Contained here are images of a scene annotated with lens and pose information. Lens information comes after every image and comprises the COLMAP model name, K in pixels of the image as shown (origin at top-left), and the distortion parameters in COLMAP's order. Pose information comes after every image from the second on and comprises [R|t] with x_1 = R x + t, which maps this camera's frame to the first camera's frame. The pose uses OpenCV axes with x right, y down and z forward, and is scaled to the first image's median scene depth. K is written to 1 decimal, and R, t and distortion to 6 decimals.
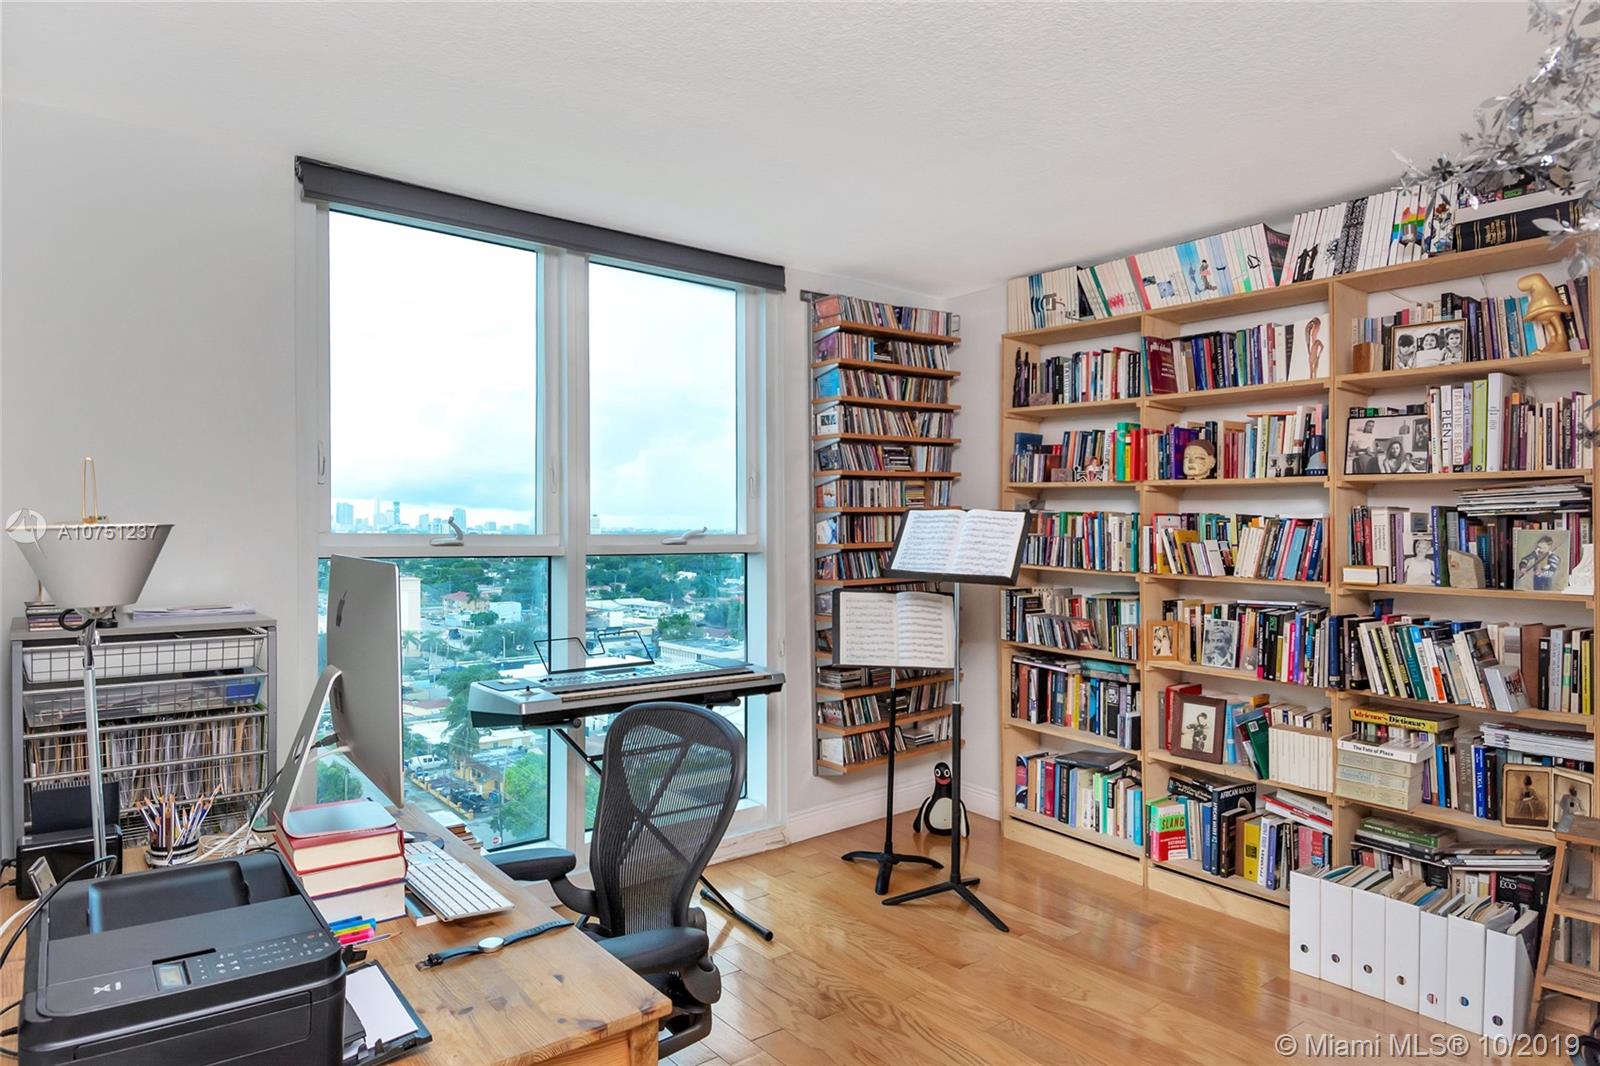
lens RADIAL K [[934.0, 0, 800.0], [0, 934.0, 533.0], [0, 0, 1]] dist [0.001503, 0.000725]
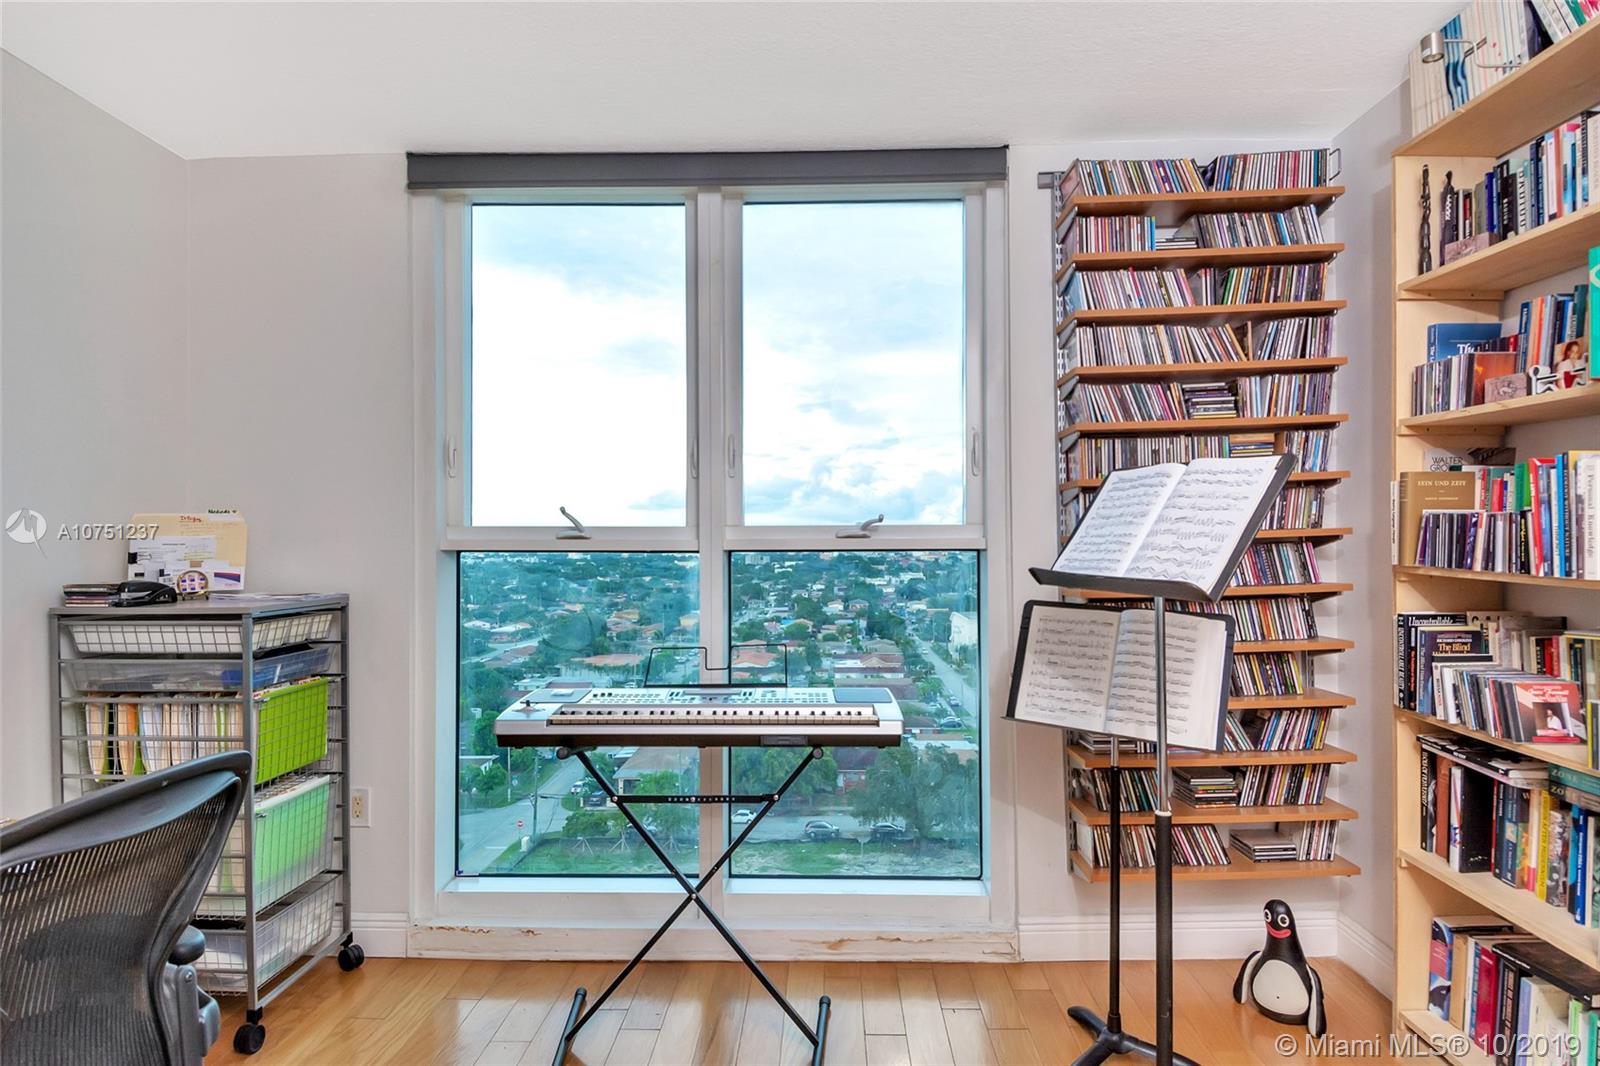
lens RADIAL K [[856.1, 0, 801.4], [0, 856.1, 556.2], [0, 0, 1]] dist [0.000283, -0.021640]
pose [[0.763851, -0.003469, -0.645383, 0.278447], [0.006386, 0.999977, 0.002184, 0.023508], [0.645361, -0.005789, 0.763856, 0.400369]]
